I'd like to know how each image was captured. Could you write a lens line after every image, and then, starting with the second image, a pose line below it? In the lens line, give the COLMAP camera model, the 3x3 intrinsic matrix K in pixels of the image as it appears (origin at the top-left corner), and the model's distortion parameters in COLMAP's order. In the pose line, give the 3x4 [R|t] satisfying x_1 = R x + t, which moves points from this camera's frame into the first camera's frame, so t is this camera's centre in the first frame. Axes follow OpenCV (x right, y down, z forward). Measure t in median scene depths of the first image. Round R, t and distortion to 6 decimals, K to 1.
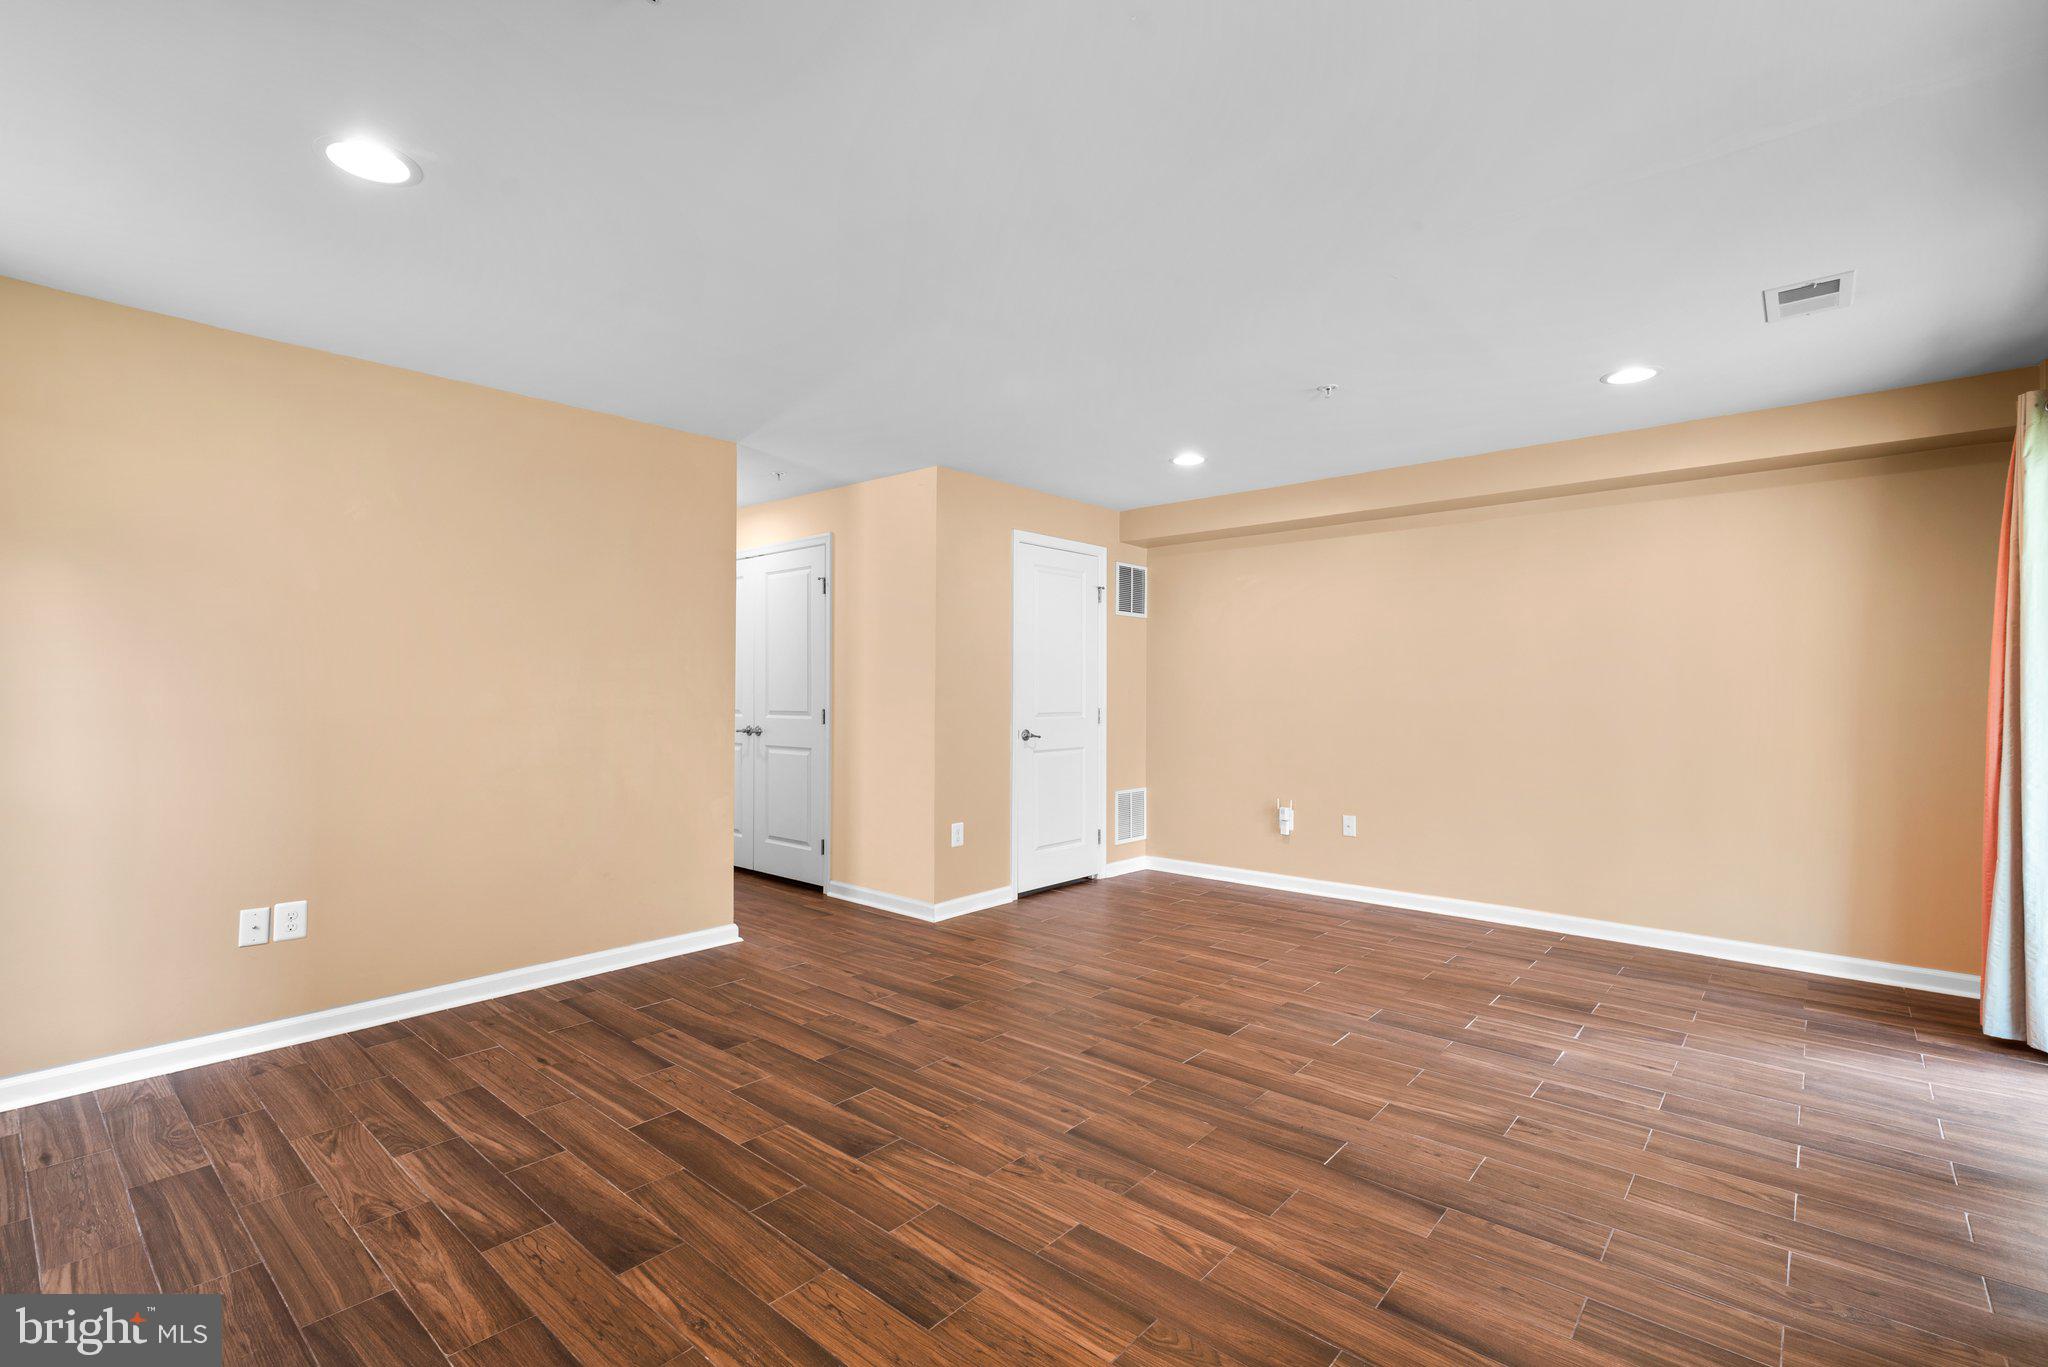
lens RADIAL K [[916.0, 0, 1024.0], [0, 916.0, 678.9], [0, 0, 1]] dist [0.003051, -0.000338]
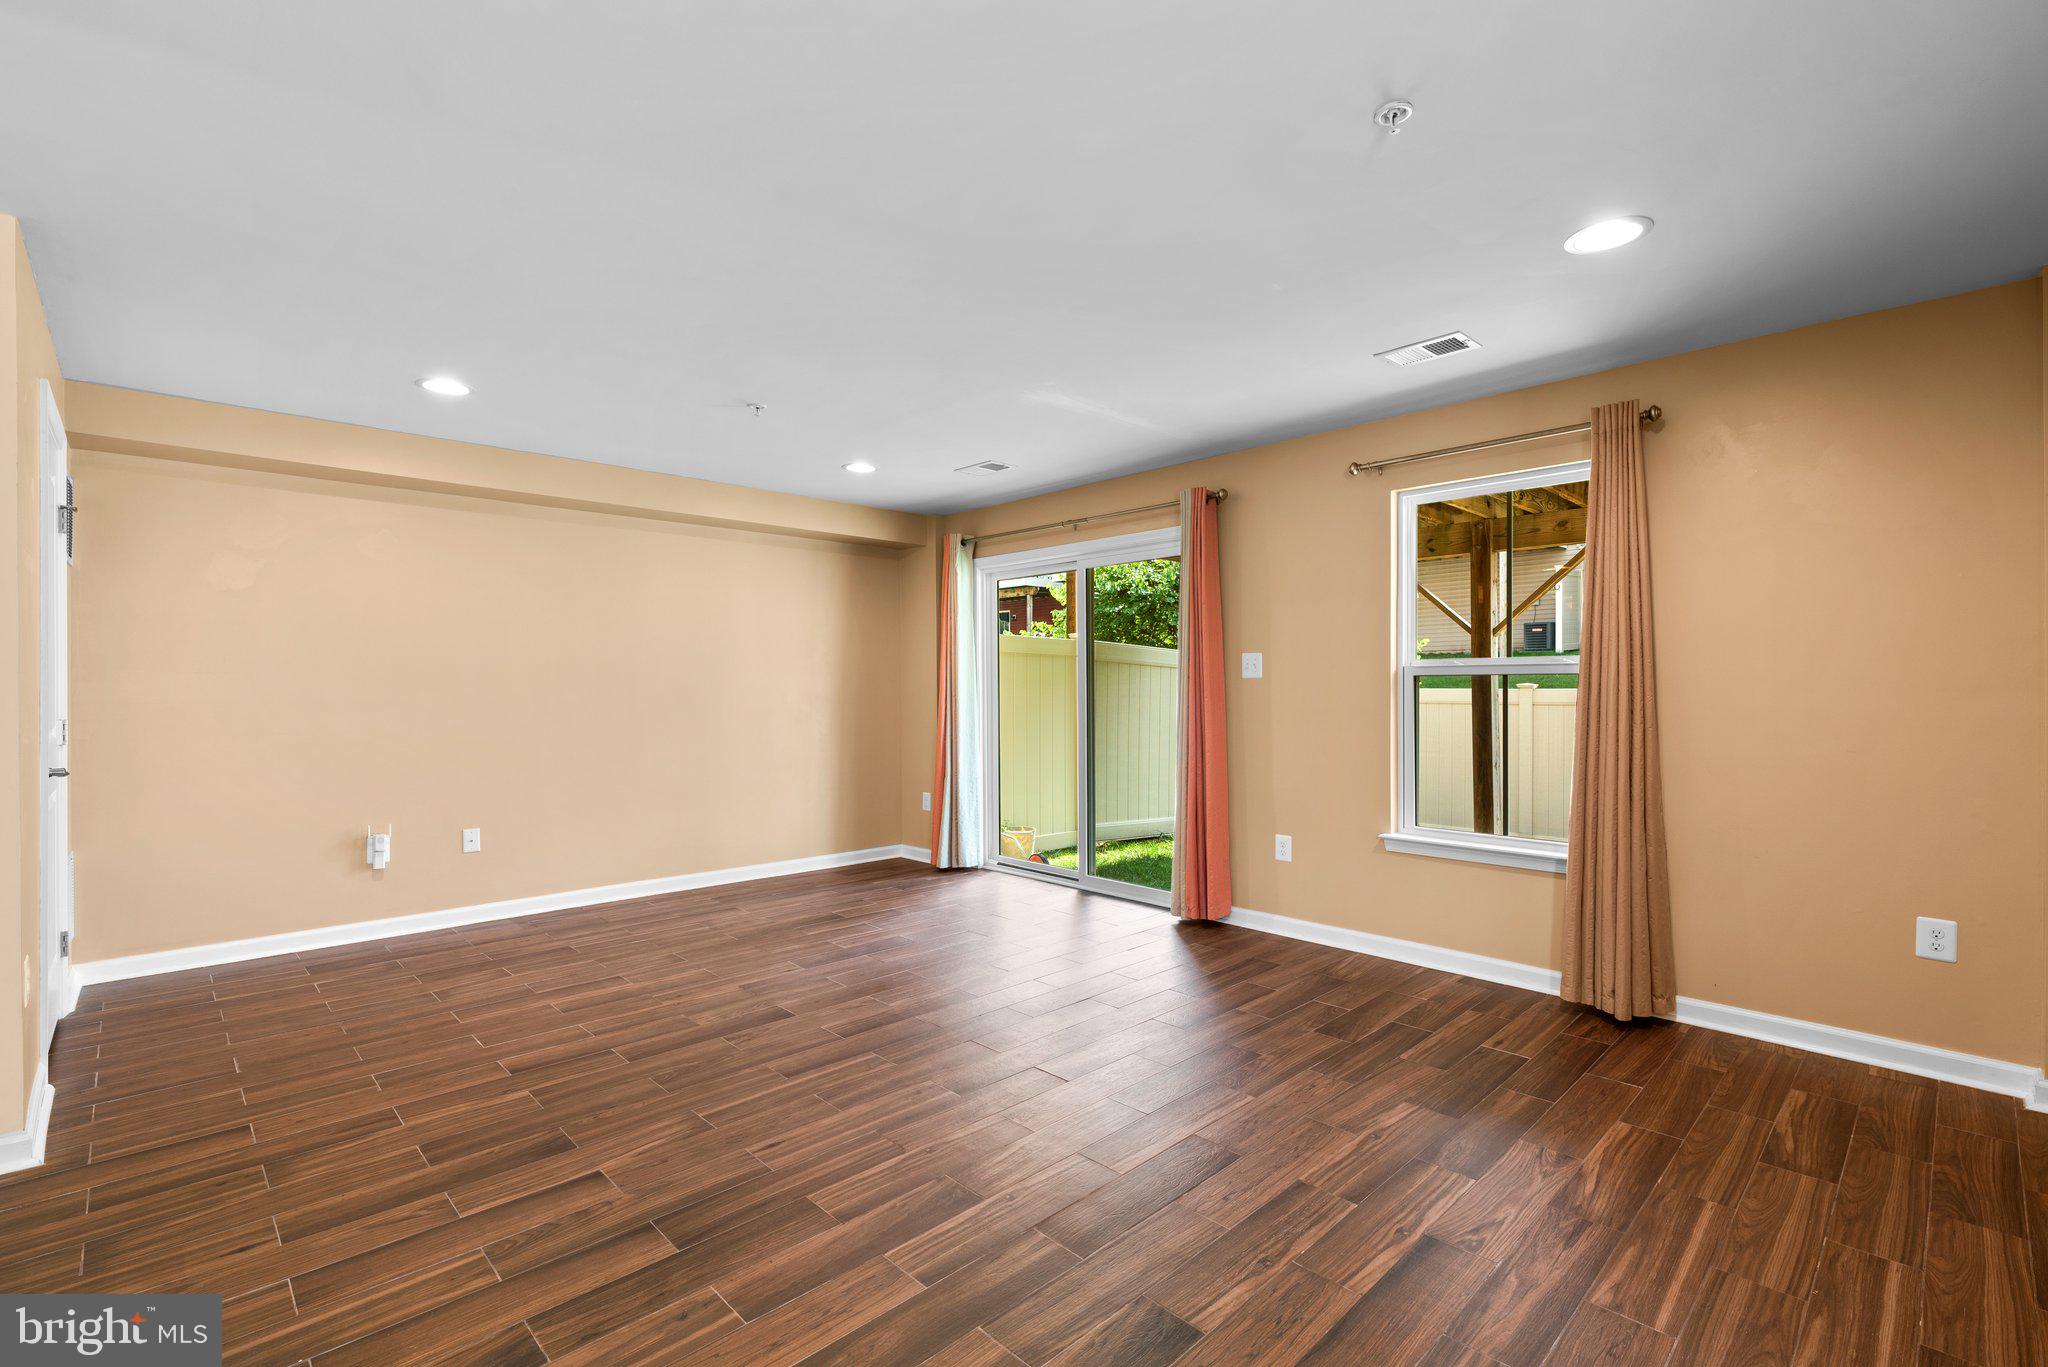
lens RADIAL K [[919.1, 0, 1028.1], [0, 919.1, 689.0], [0, 0, 1]] dist [0.001839, -0.000102]
pose [[0.083354, -0.003140, 0.996515, -0.823494], [-0.011361, 0.999927, 0.004101, 0.008322], [-0.996455, -0.011663, 0.083312, 0.669779]]
